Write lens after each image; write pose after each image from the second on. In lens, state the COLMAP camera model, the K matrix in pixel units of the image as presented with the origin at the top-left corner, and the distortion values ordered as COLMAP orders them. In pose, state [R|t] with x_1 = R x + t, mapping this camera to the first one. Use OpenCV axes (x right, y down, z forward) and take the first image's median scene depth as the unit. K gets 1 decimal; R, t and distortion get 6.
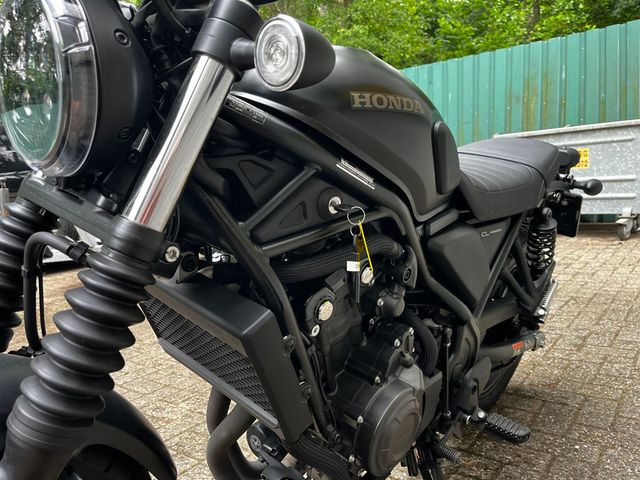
lens RADIAL K [[500.3, 0, 320.0], [0, 500.3, 257.3], [0, 0, 1]] dist [0.053390, -0.098398]
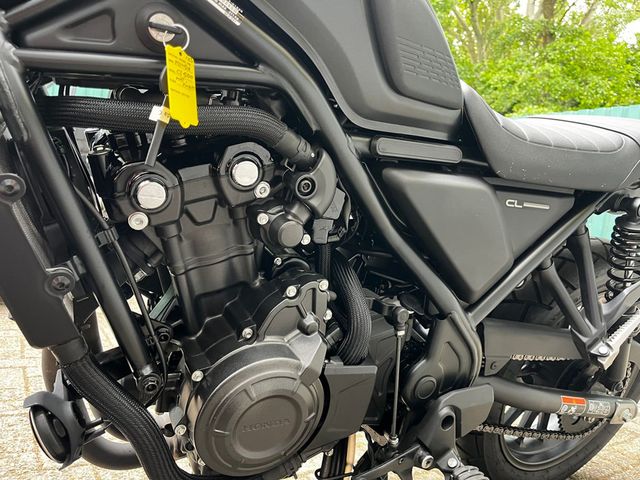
lens RADIAL K [[487.9, 0, 321.0], [0, 487.9, 246.3], [0, 0, 1]] dist [0.054673, -0.073838]
pose [[0.919725, 0.196103, -0.340073, 0.293697], [-0.229086, 0.971599, -0.059289, 0.100445], [0.318788, 0.132436, 0.938528, 0.263063]]
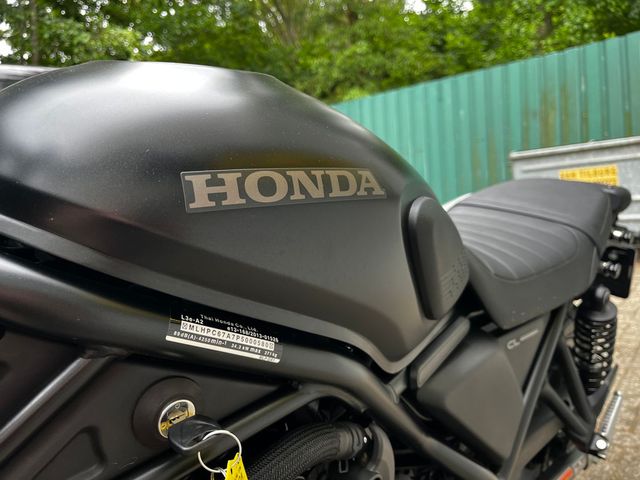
lens RADIAL K [[495.5, 0, 320.0], [0, 495.5, 240.0], [0, 0, 1]] dist [0.049045, -0.106530]
pose [[0.998972, -0.024738, -0.037990, 0.098751], [0.022333, 0.997796, -0.062491, -0.129329], [0.039453, 0.061578, 0.997322, 0.314822]]
